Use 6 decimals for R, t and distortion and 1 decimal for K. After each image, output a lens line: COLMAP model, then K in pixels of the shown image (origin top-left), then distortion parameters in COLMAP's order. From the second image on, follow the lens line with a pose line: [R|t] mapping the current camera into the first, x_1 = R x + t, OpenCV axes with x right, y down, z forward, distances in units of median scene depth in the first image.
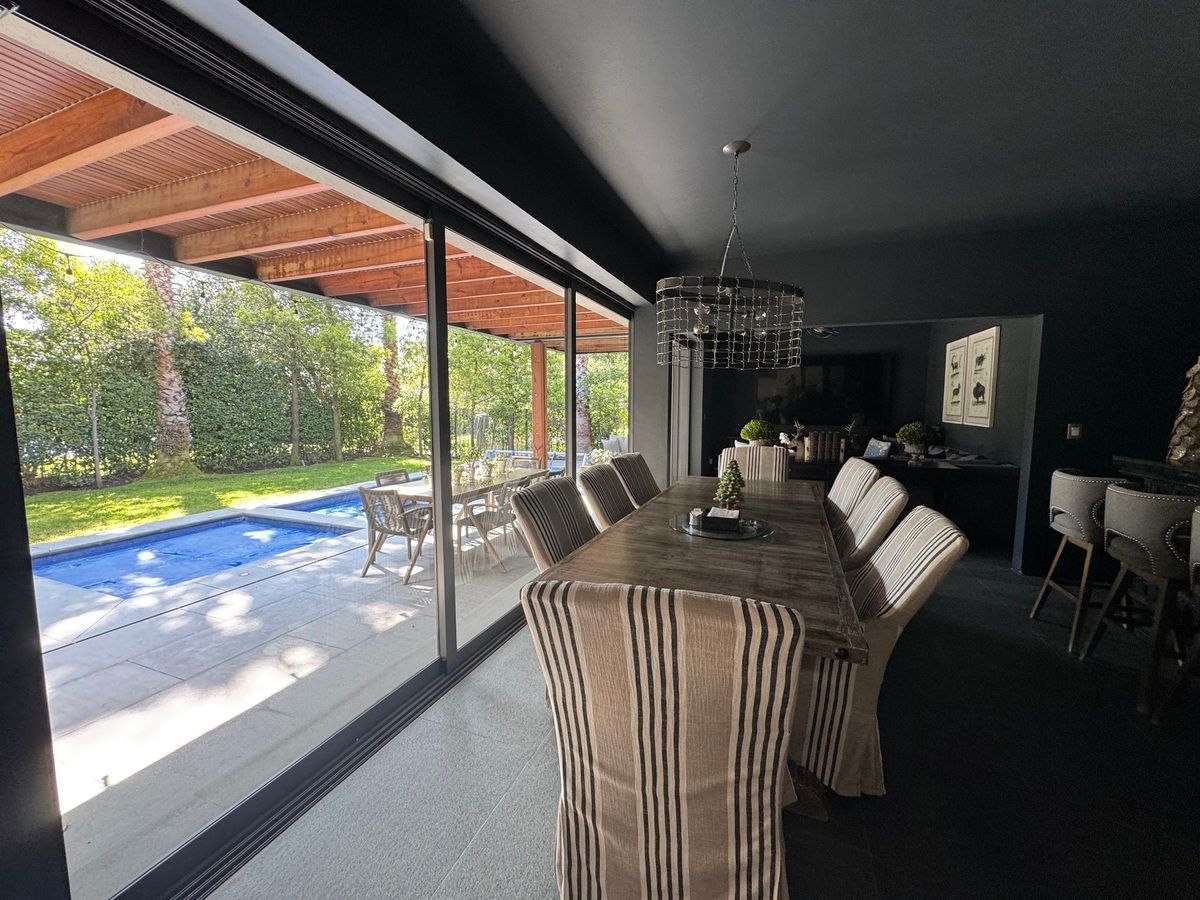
lens RADIAL K [[477.9, 0, 600.0], [0, 477.9, 450.0], [0, 0, 1]] dist [-0.002242, 0.000041]
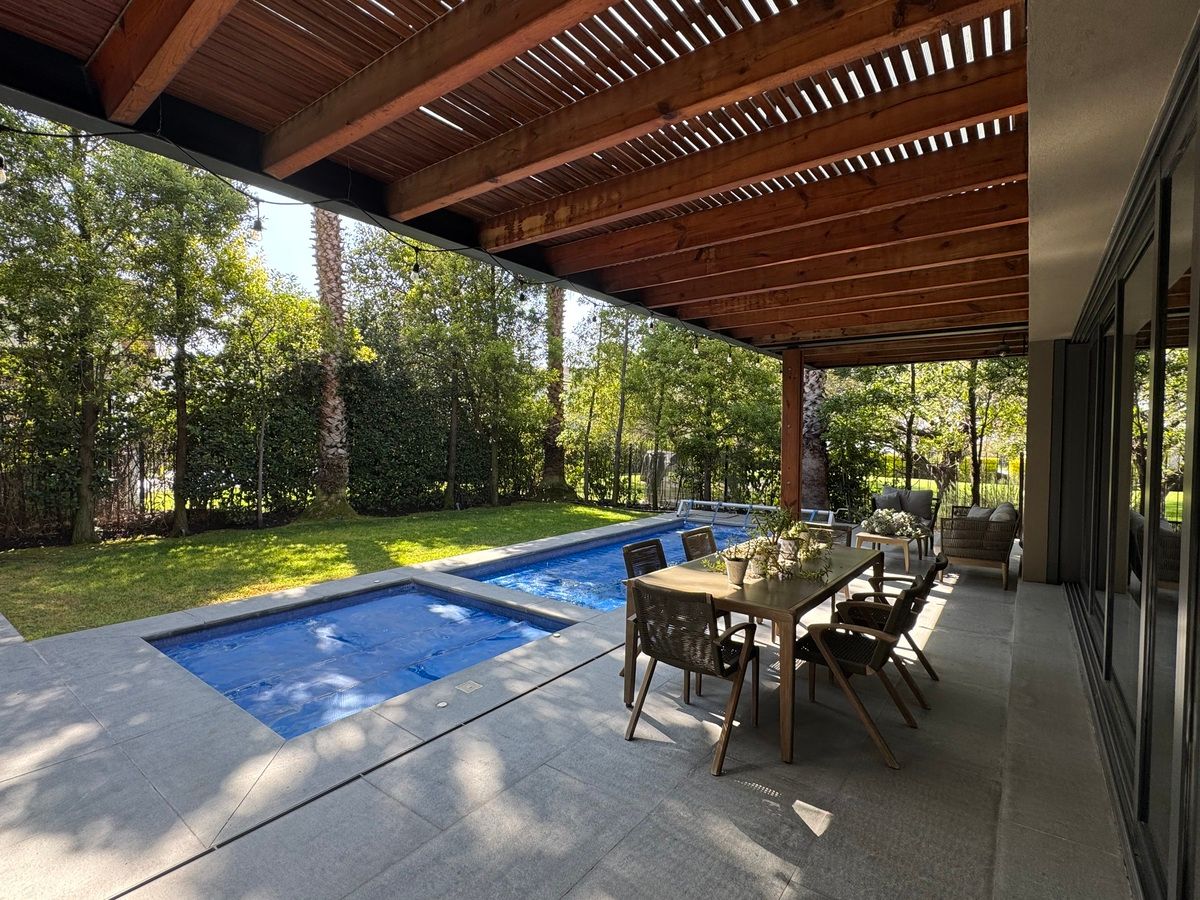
lens RADIAL K [[570.8, 0, 600.0], [0, 570.8, 450.0], [0, 0, 1]] dist [-0.002628, -0.000510]
pose [[0.962653, 0.016375, -0.270244, -0.143942], [-0.037000, 0.996761, -0.071401, -0.010649], [0.268199, 0.078734, 0.960141, 0.128549]]
